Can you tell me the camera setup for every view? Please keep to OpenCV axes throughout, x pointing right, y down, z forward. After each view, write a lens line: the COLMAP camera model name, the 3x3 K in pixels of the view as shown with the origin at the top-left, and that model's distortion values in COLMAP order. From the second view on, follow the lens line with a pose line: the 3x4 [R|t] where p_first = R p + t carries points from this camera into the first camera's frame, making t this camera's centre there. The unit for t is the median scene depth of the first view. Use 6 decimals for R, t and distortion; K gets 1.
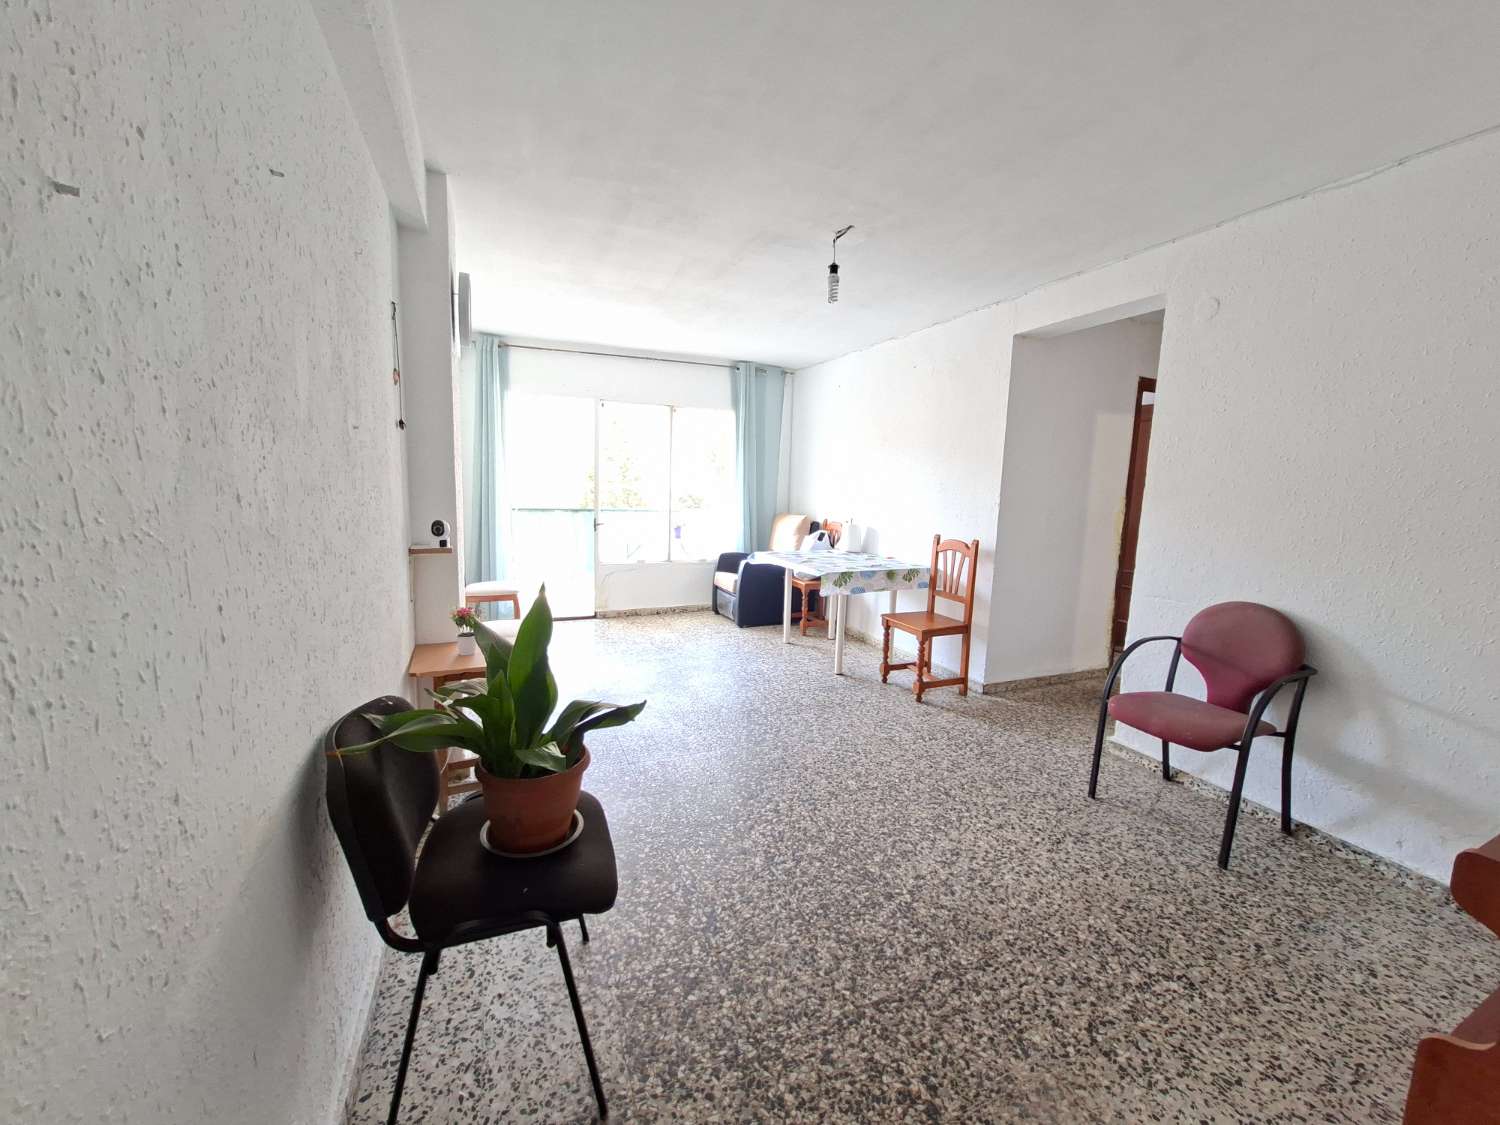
lens RADIAL K [[583.6, 0, 754.4], [0, 583.6, 556.8], [0, 0, 1]] dist [0.010607, -0.005511]
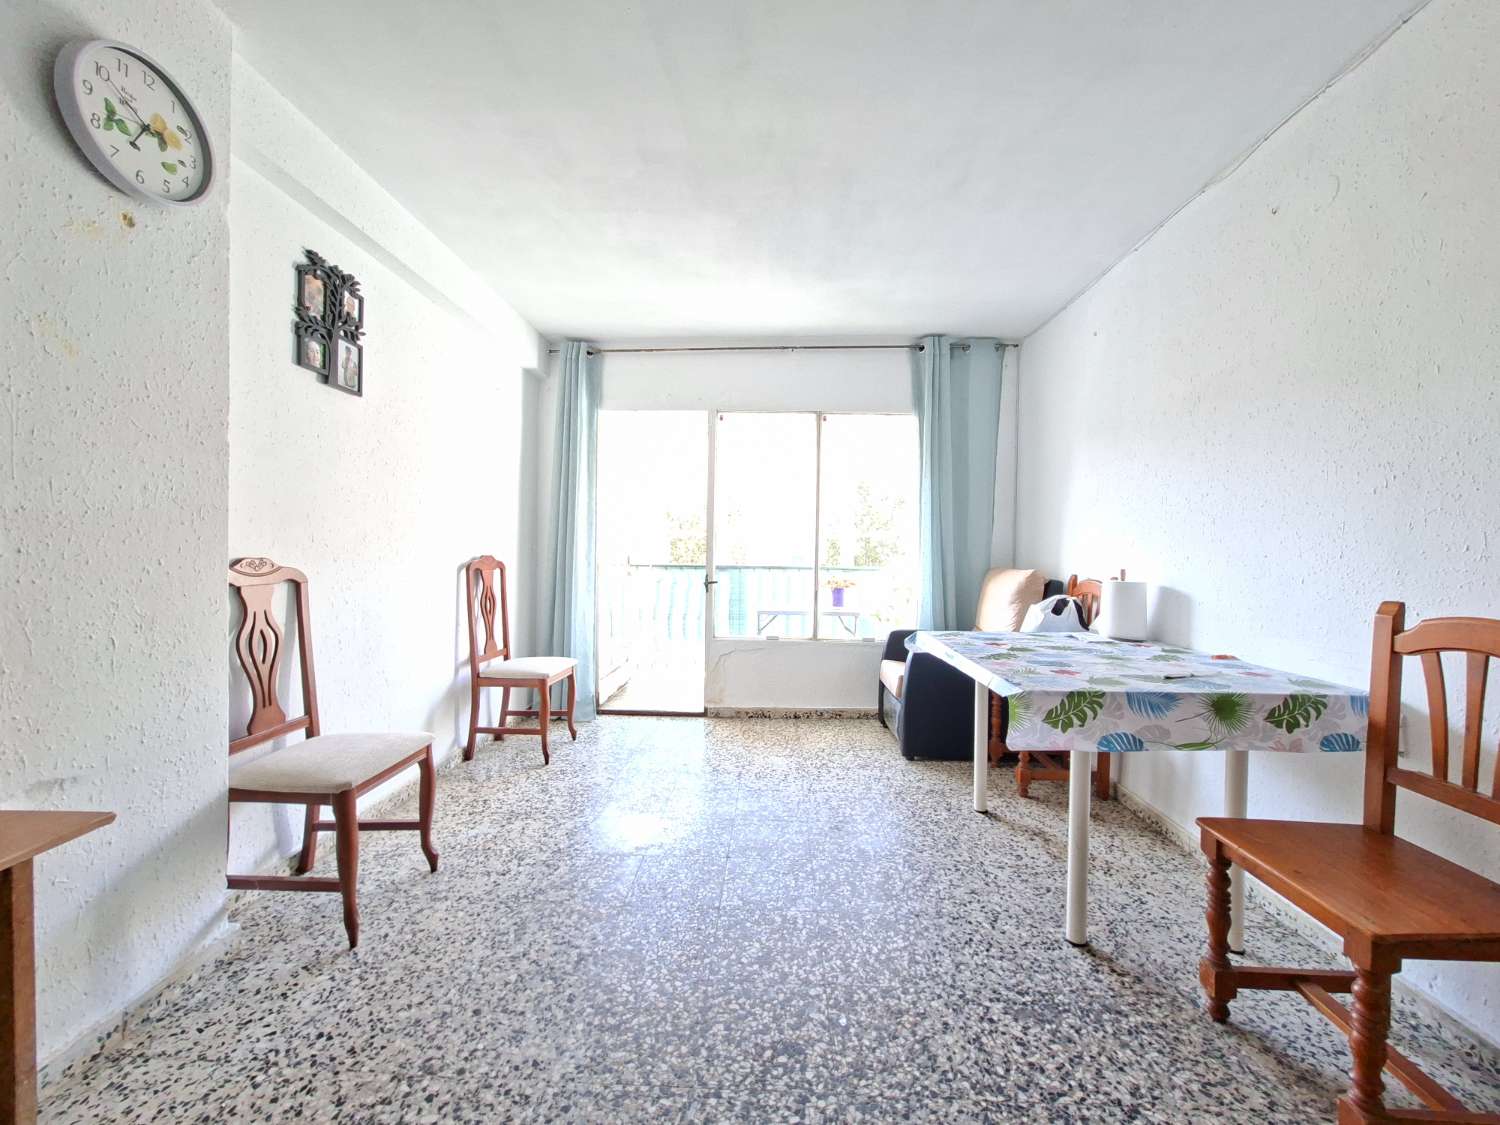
lens RADIAL K [[599.6, 0, 746.7], [0, 599.6, 561.1], [0, 0, 1]] dist [0.006554, 0.000213]
pose [[0.902433, -0.010508, -0.430703, 0.105282], [-0.037683, 0.993946, -0.103205, -0.009576], [0.429180, 0.109365, 0.896573, 0.435839]]
